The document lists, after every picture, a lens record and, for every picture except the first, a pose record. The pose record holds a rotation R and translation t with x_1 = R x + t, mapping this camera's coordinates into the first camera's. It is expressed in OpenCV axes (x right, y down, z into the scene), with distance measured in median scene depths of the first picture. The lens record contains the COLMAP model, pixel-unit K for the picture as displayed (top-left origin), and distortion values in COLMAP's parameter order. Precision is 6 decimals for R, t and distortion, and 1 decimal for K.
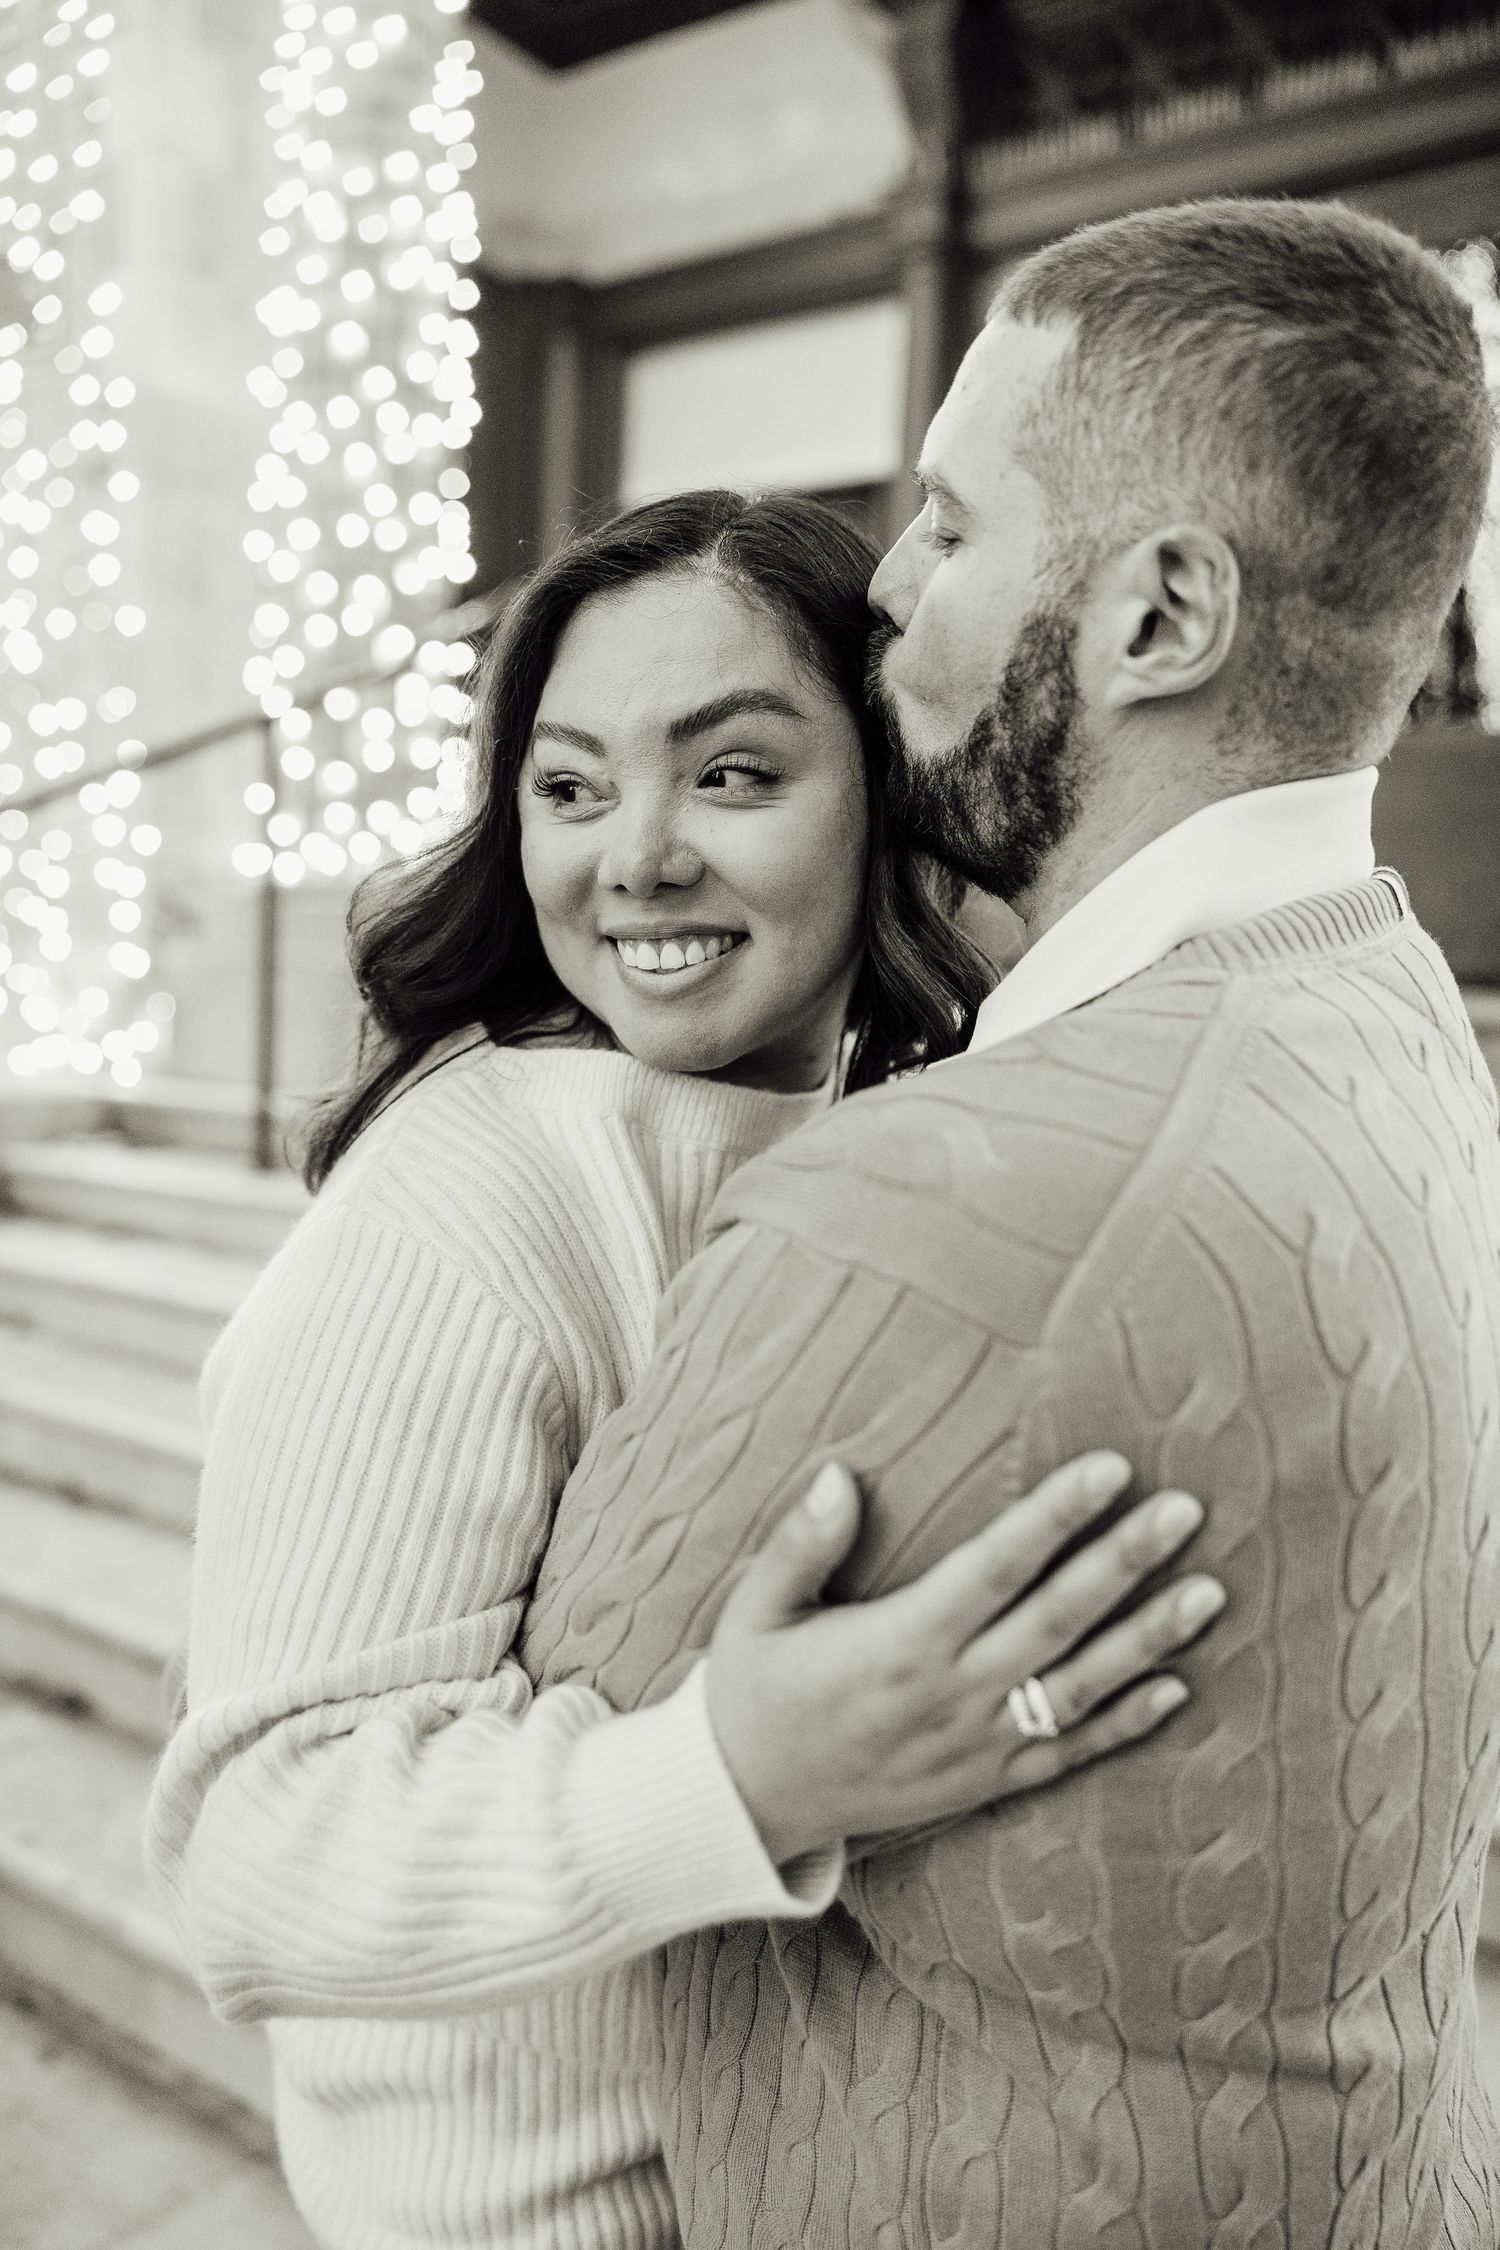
lens RADIAL K [[1849.6, 0, 750.0], [0, 1849.6, 1125.0], [0, 0, 1]] dist [-0.077506, -0.000121]
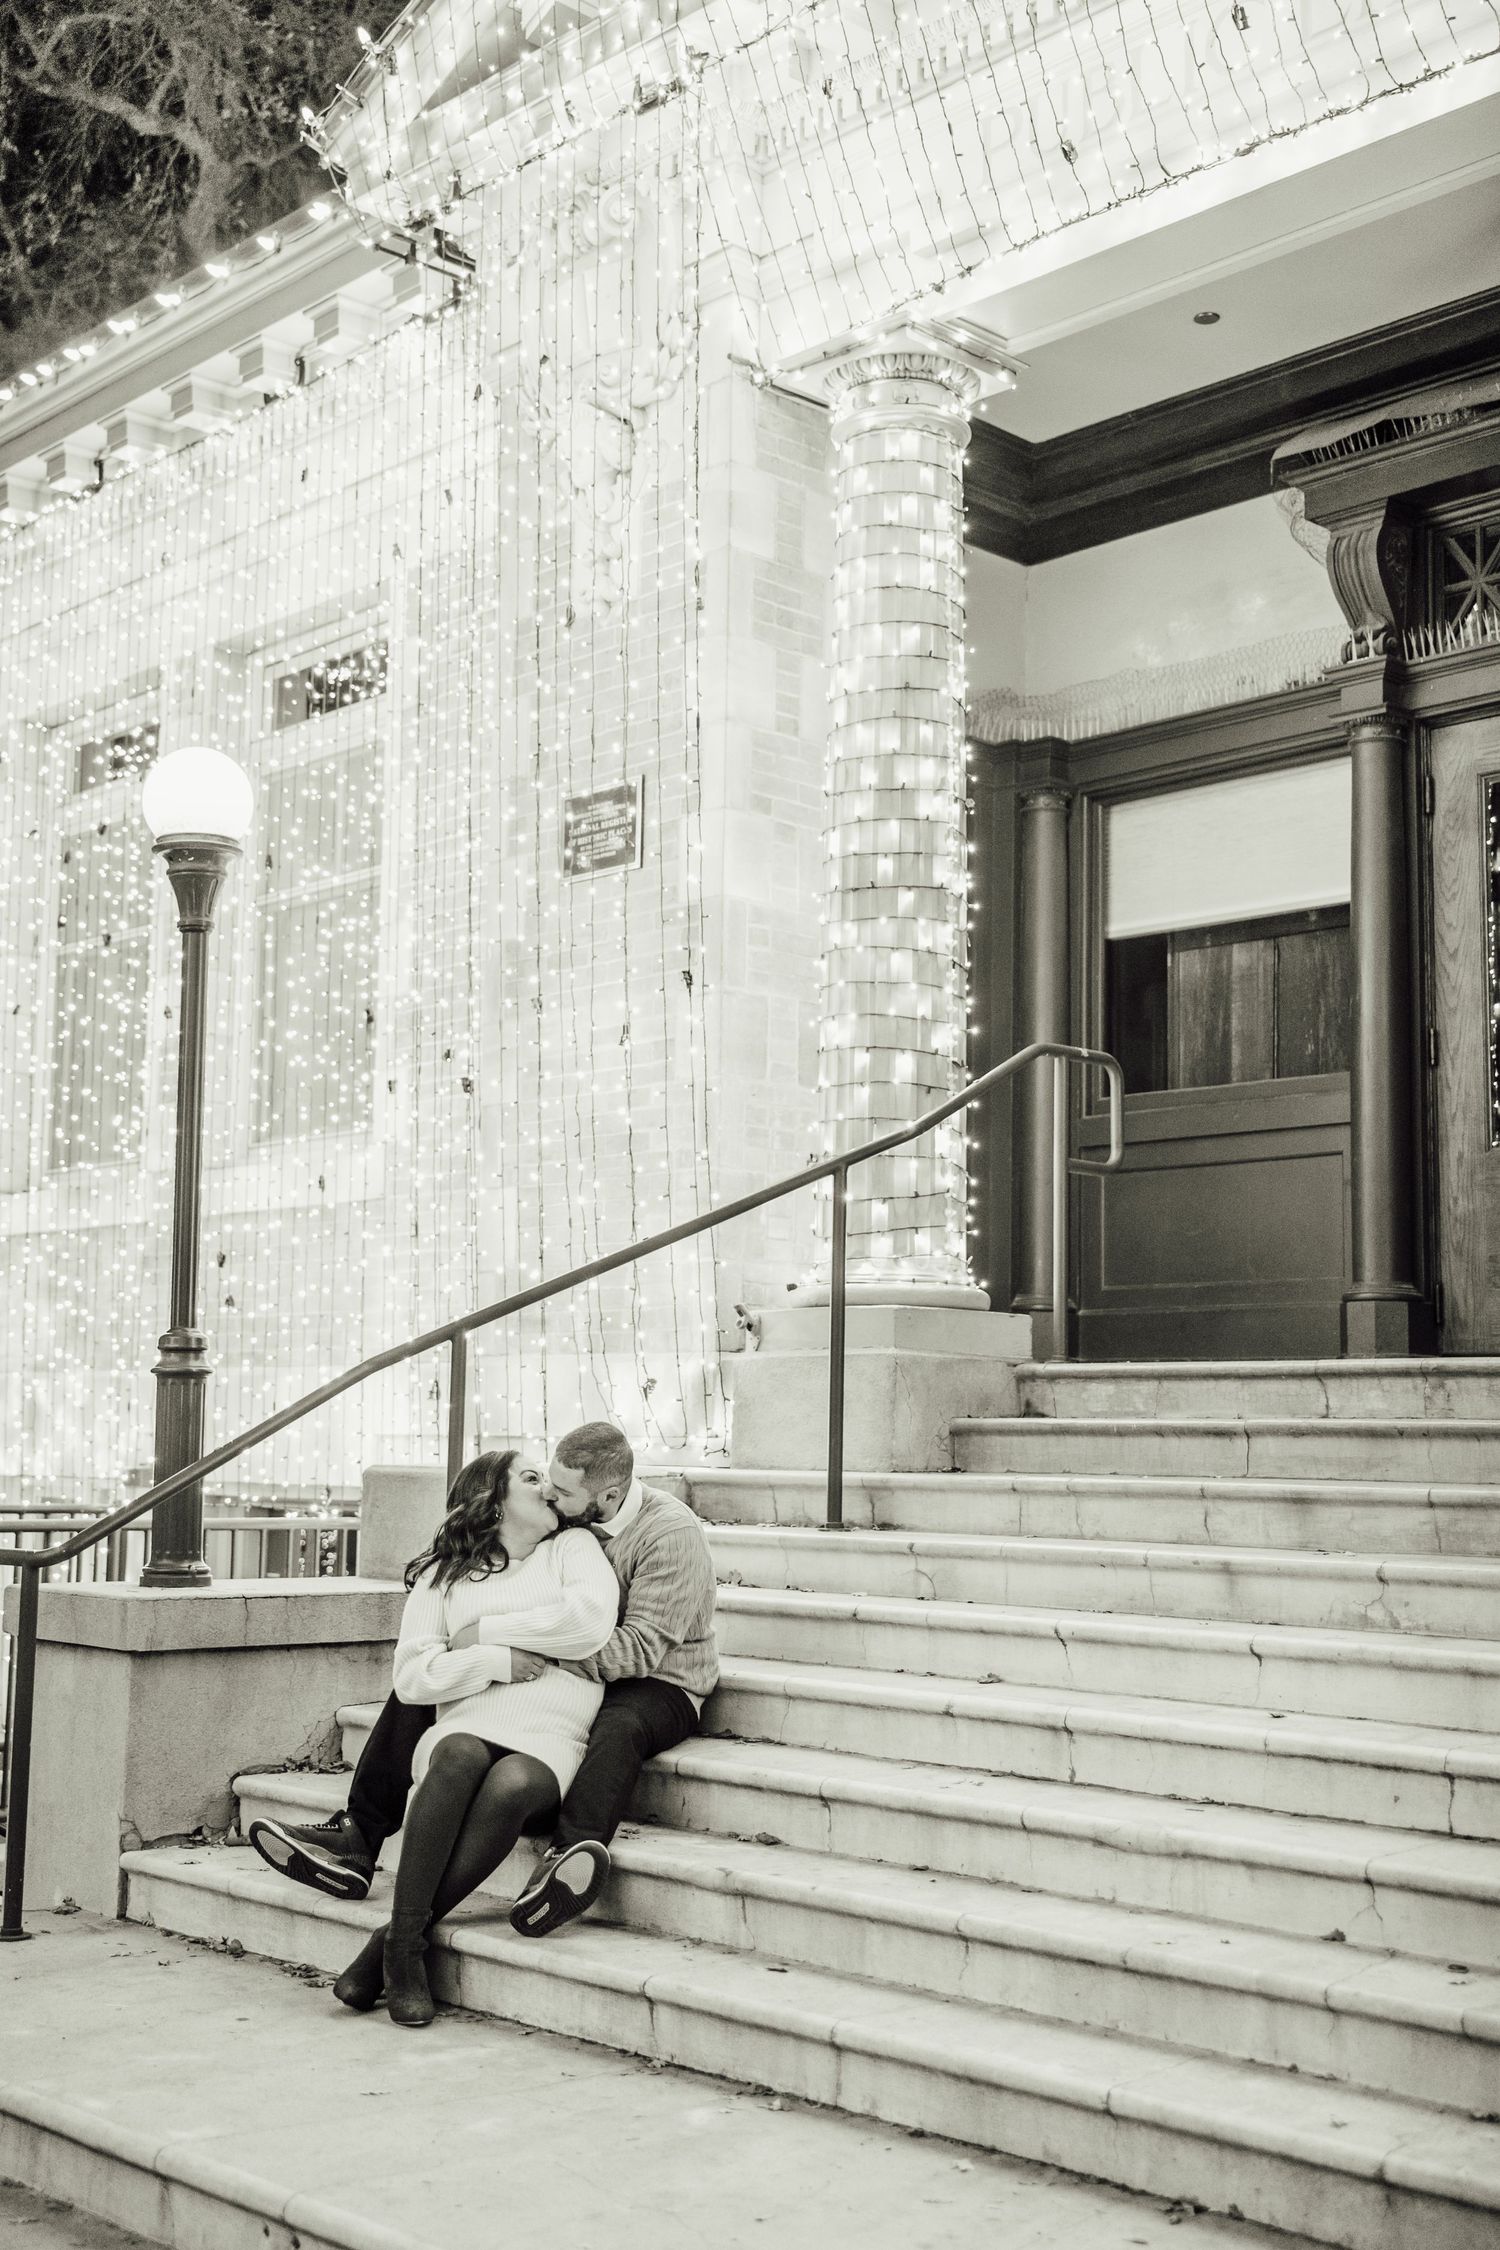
lens RADIAL K [[2611.1, 0, 750.0], [0, 2611.1, 1125.0], [0, 0, 1]] dist [-0.000206, -0.009383]
pose [[0.978060, -0.040628, -0.204324, 0.048113], [-0.001227, 0.979658, -0.200671, 0.102131], [0.208320, 0.196519, 0.958114, -0.678661]]
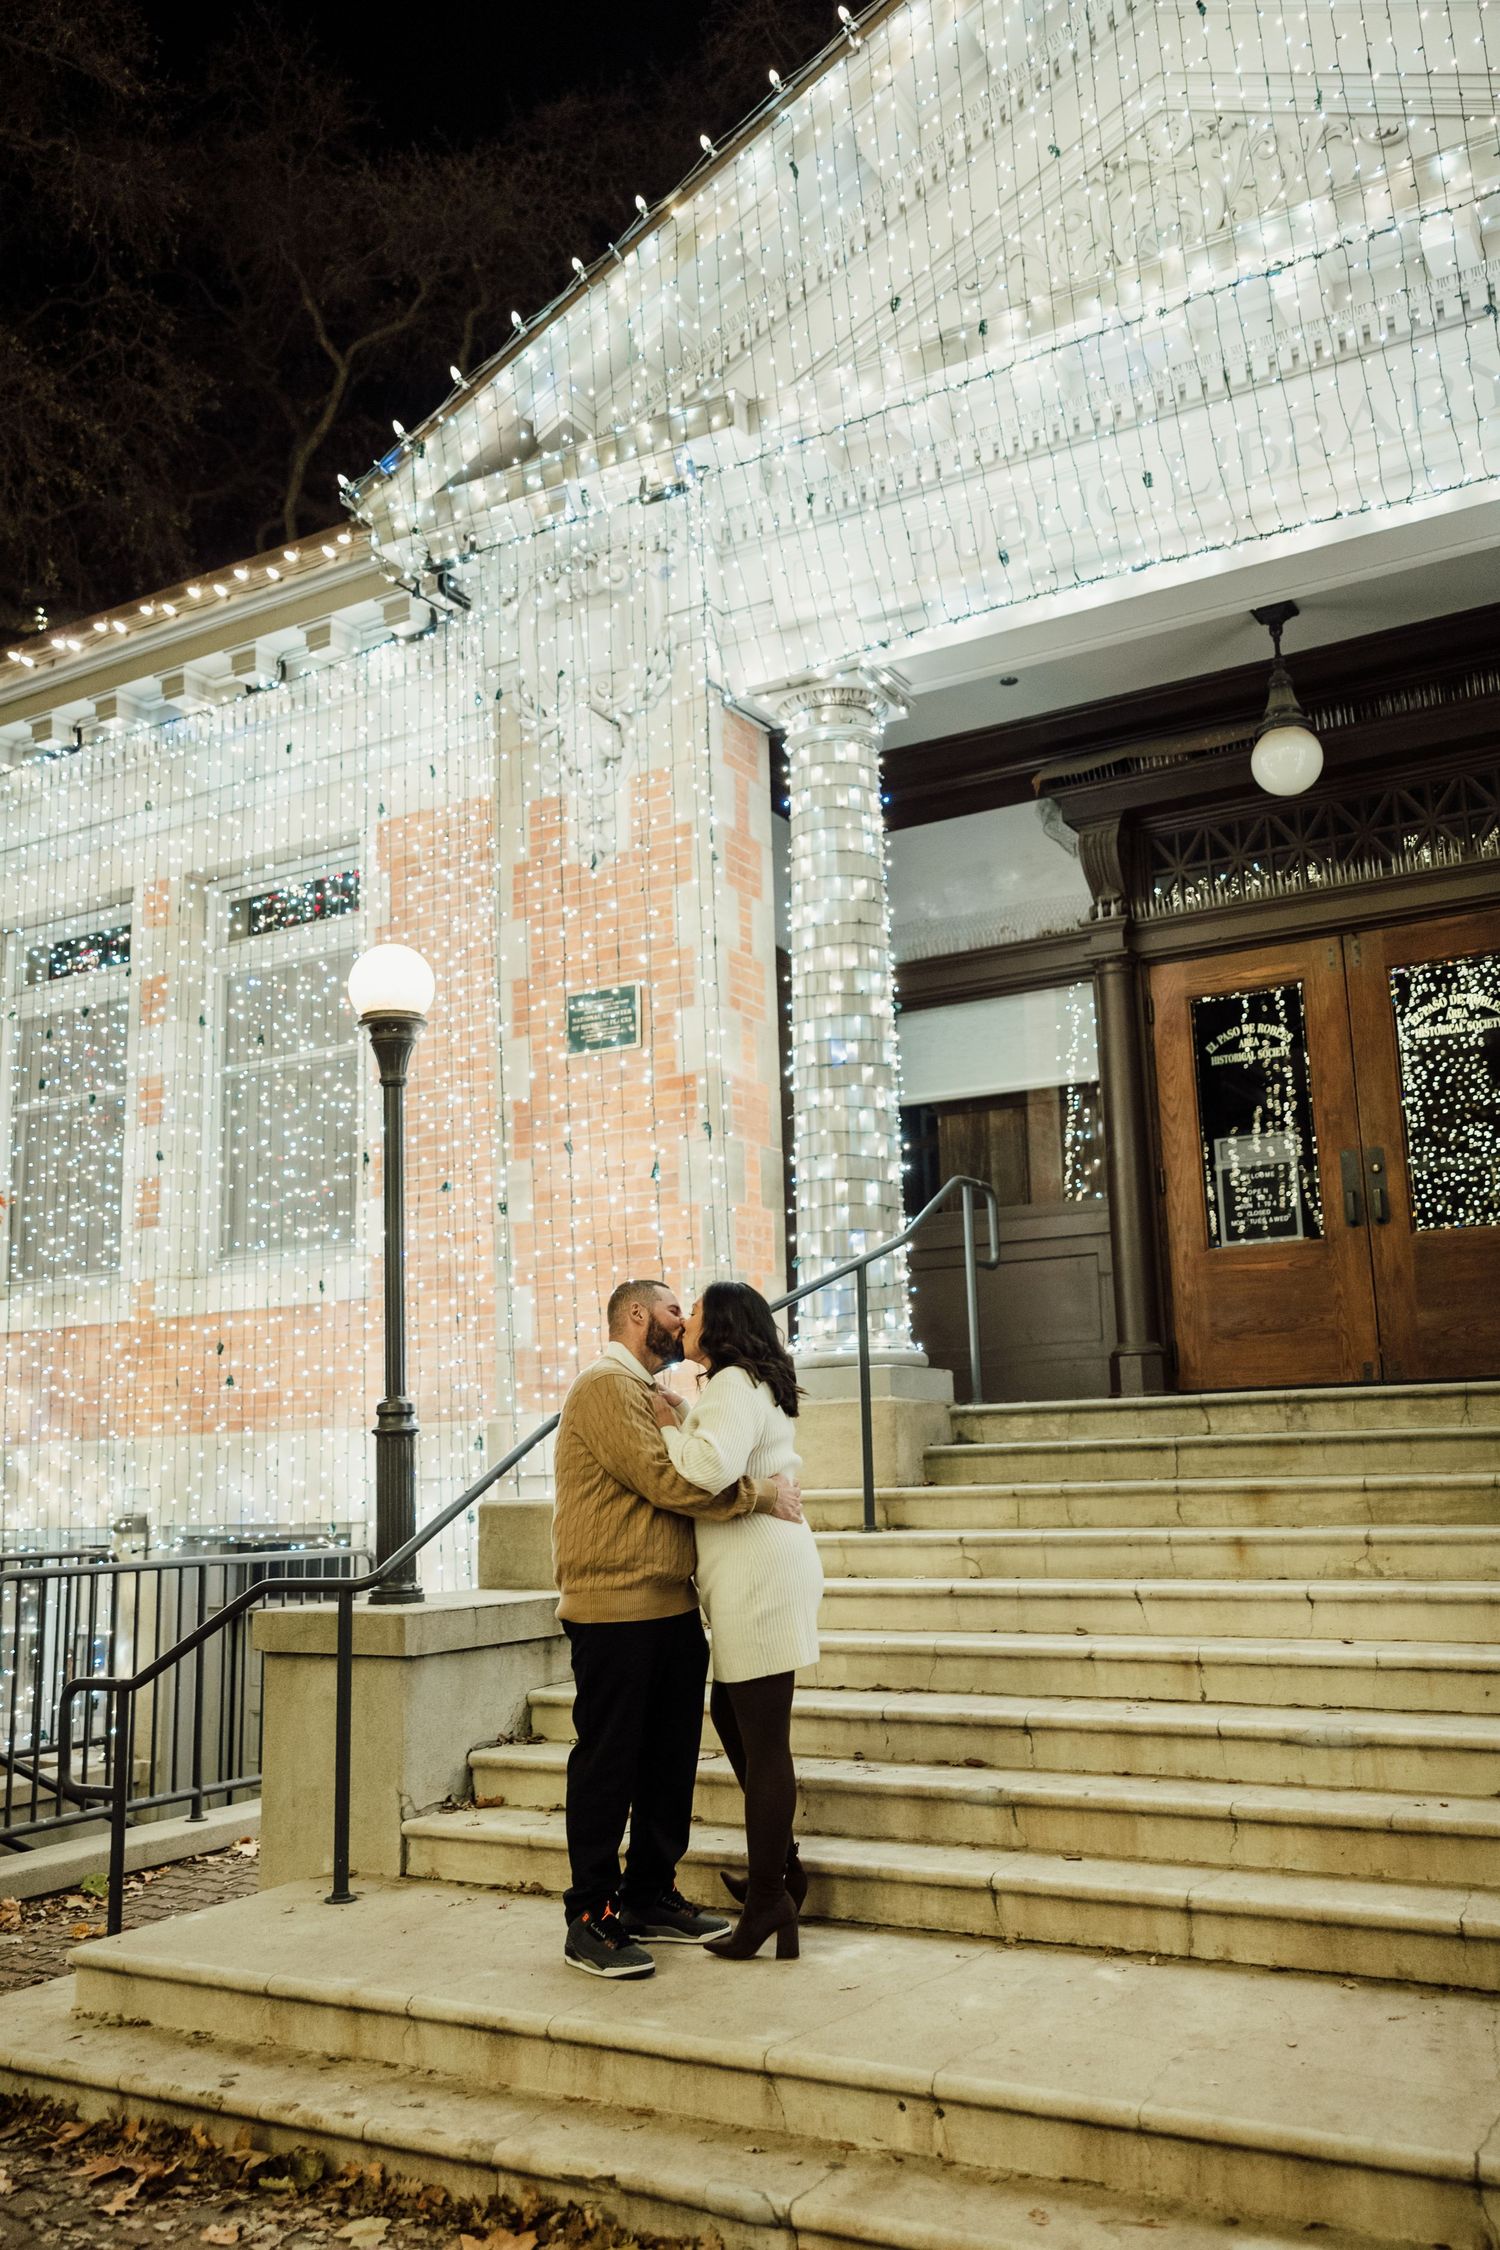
lens RADIAL K [[1843.9, 0, 750.0], [0, 1843.9, 1125.0], [0, 0, 1]] dist [0.009308, -0.005334]
pose [[0.996177, -0.044372, 0.075254, -0.428640], [0.062457, 0.964027, -0.258361, 0.088711], [-0.061083, 0.262074, 0.963113, -0.651408]]
